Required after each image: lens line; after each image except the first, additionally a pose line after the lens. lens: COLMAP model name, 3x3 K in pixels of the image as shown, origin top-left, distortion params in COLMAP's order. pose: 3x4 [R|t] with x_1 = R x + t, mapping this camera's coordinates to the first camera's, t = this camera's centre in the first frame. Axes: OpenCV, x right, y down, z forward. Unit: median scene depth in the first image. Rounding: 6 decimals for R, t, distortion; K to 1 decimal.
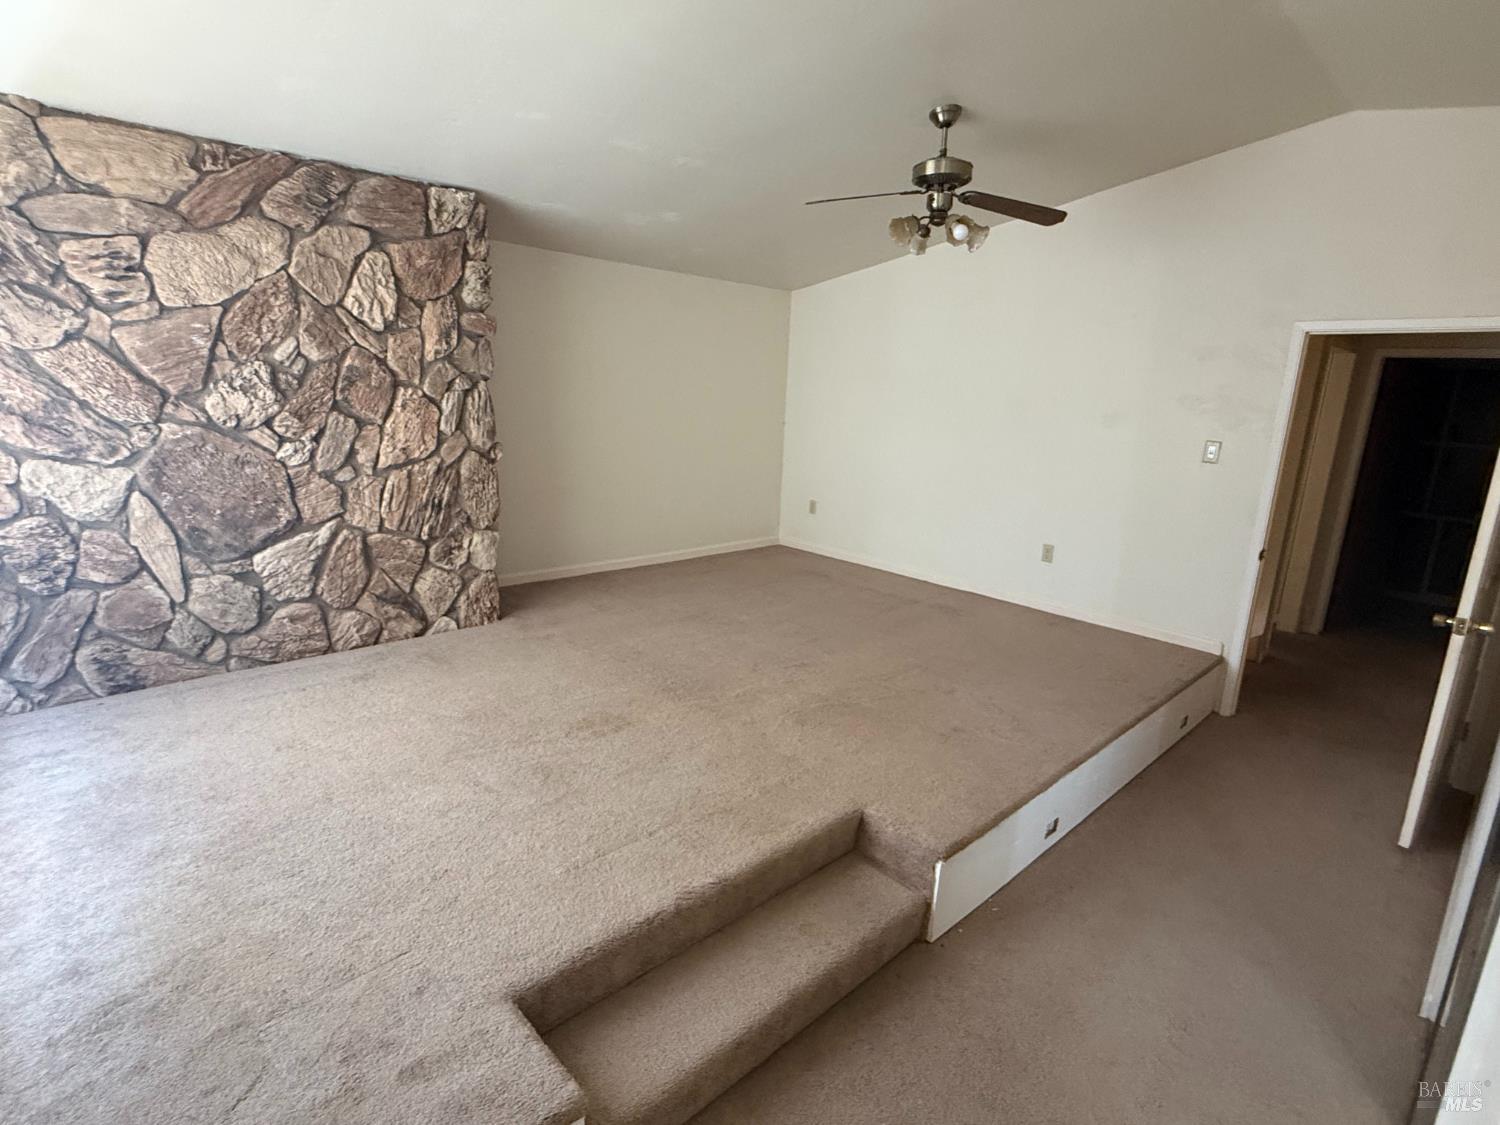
lens RADIAL K [[740.5, 0, 738.1], [0, 740.5, 555.5], [0, 0, 1]] dist [-0.000642, 0.000458]
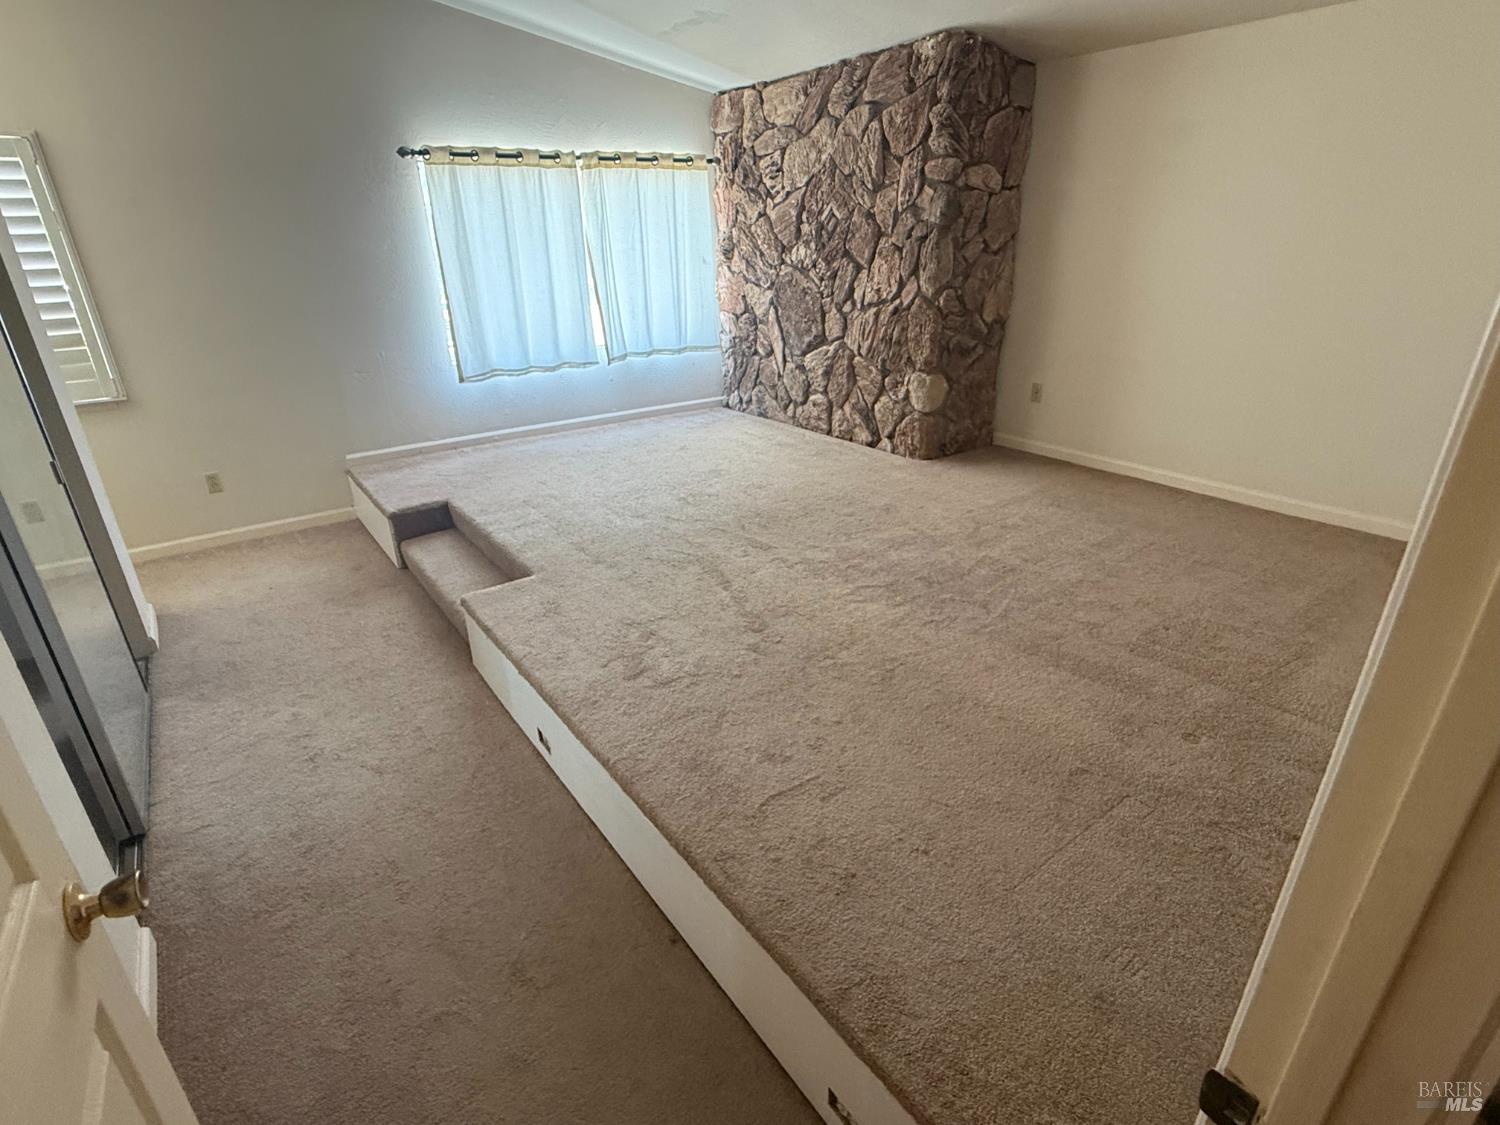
lens RADIAL K [[740.5, 0, 738.1], [0, 740.5, 555.5], [0, 0, 1]] dist [-0.000642, 0.000458]
pose [[-0.104281, 0.360106, -0.927065, 0.953382], [-0.204519, 0.904460, 0.374331, -0.171973], [0.973292, 0.228638, -0.020670, 0.980182]]
